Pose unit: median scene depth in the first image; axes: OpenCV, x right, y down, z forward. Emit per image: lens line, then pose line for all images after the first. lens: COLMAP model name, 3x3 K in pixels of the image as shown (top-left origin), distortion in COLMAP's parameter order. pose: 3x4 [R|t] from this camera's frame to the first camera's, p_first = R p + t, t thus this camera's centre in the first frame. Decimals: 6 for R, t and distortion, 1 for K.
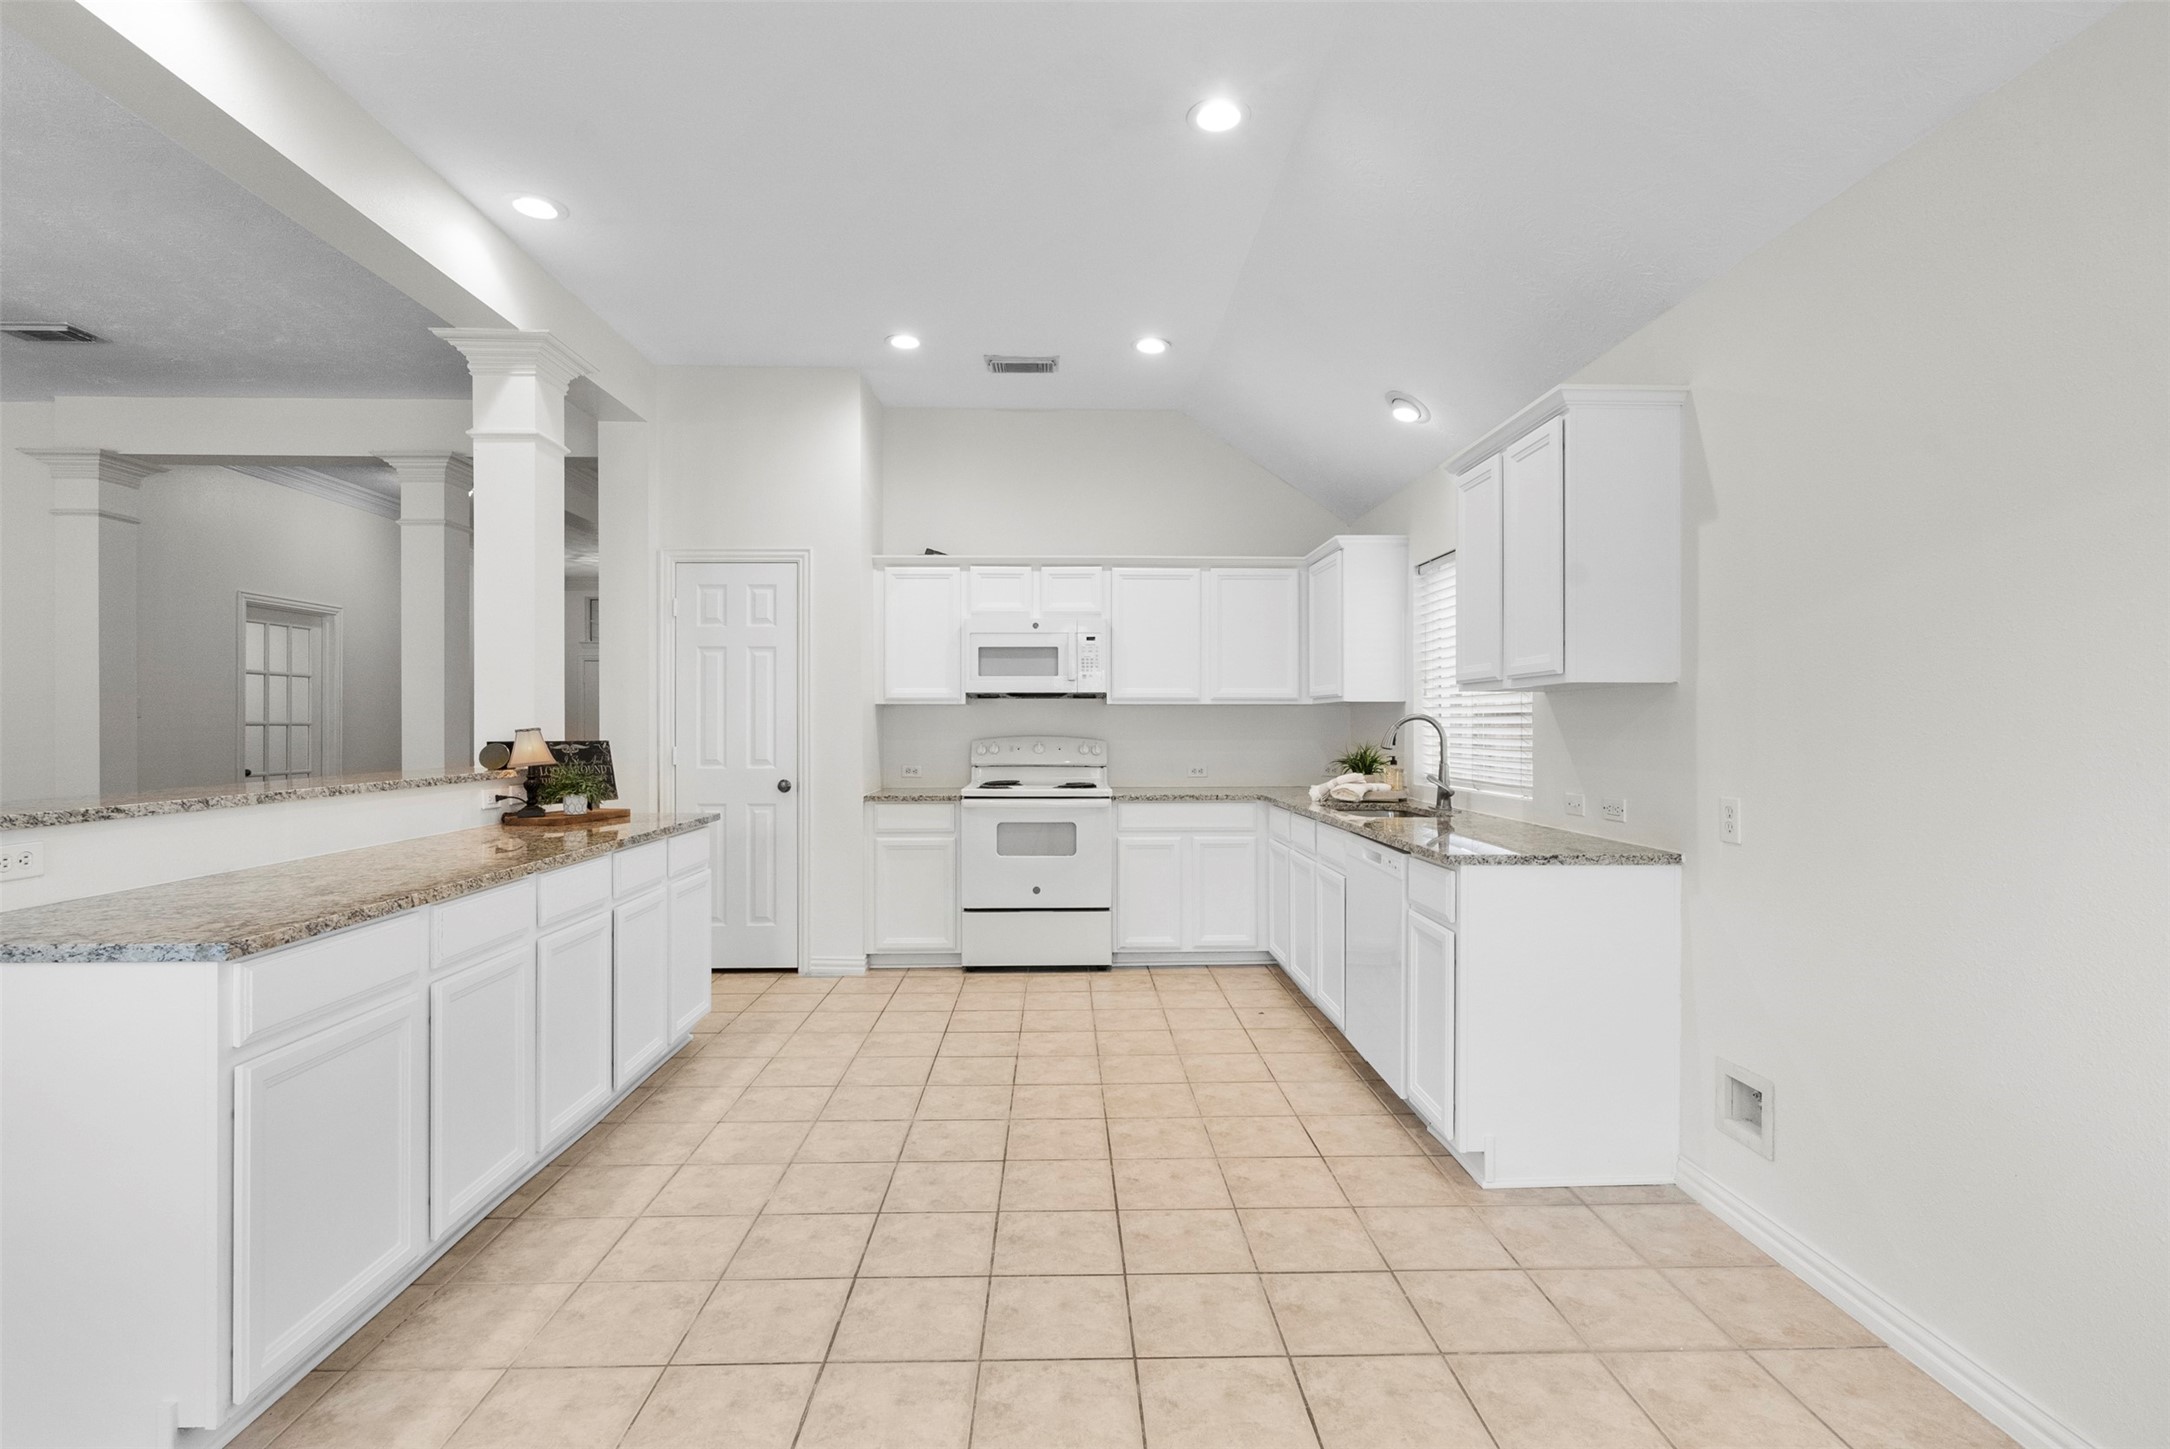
lens RADIAL K [[1013.9, 0, 1079.7], [0, 1013.9, 721.8], [0, 0, 1]] dist [-0.002335, 0.000424]
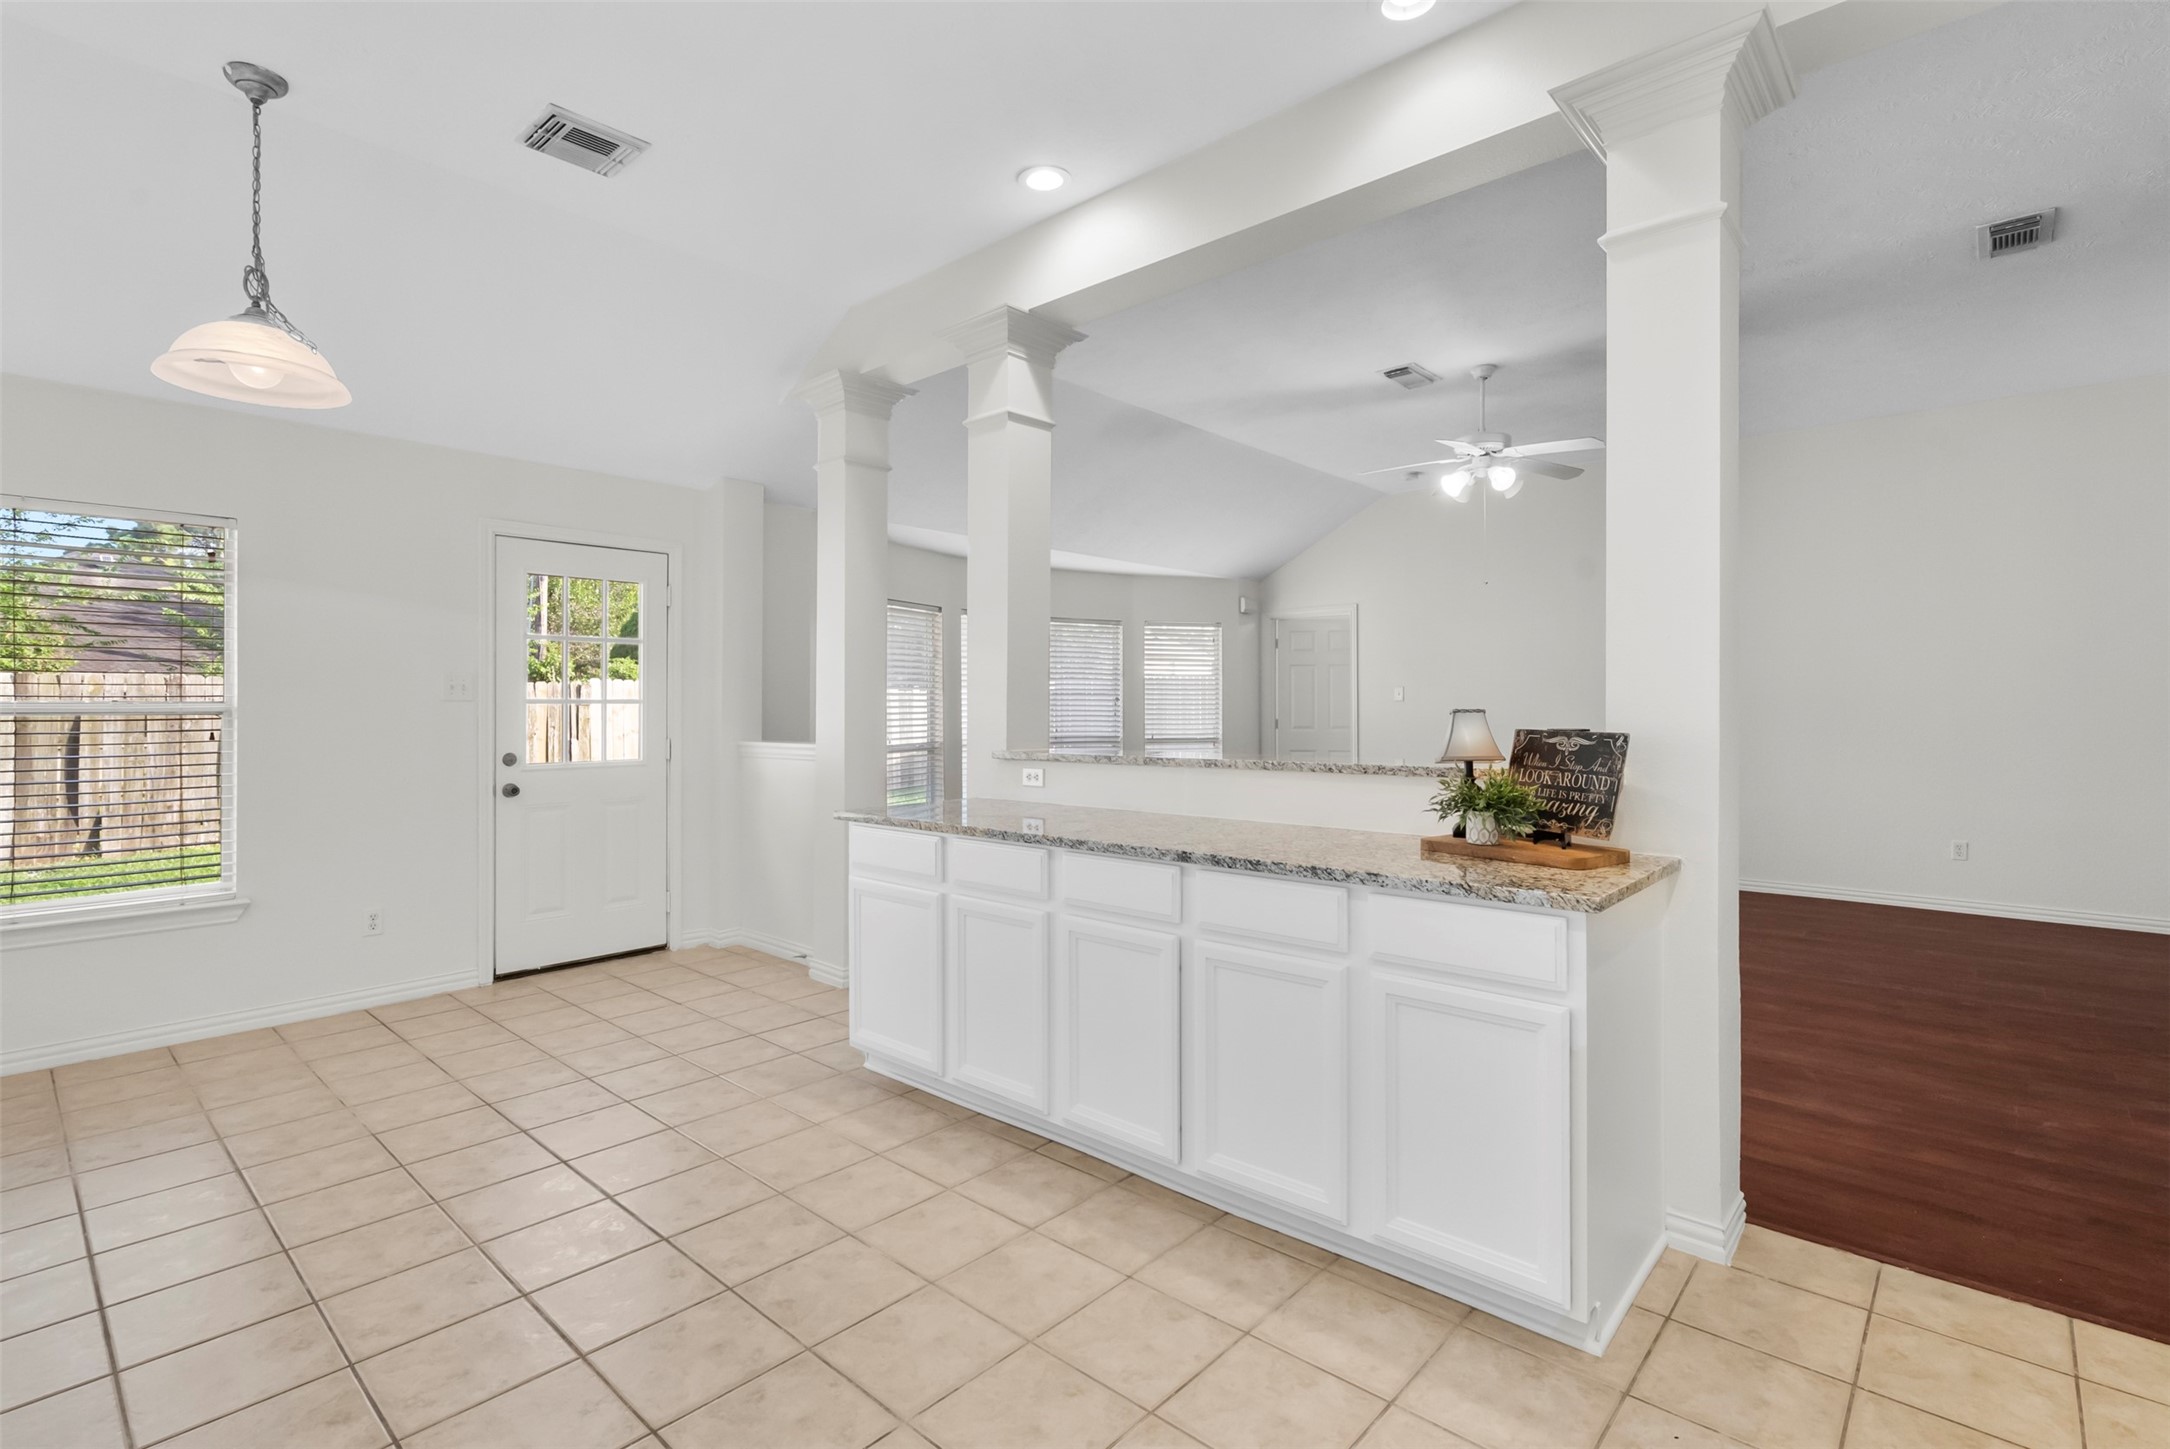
lens RADIAL K [[1015.3, 0, 1092.2], [0, 1015.3, 707.7], [0, 0, 1]] dist [-0.002239, 0.000306]
pose [[-0.686757, 0.005433, -0.726867, 0.138198], [0.006458, 0.999978, 0.001373, 0.001999], [0.726859, -0.003751, -0.686777, 1.214211]]
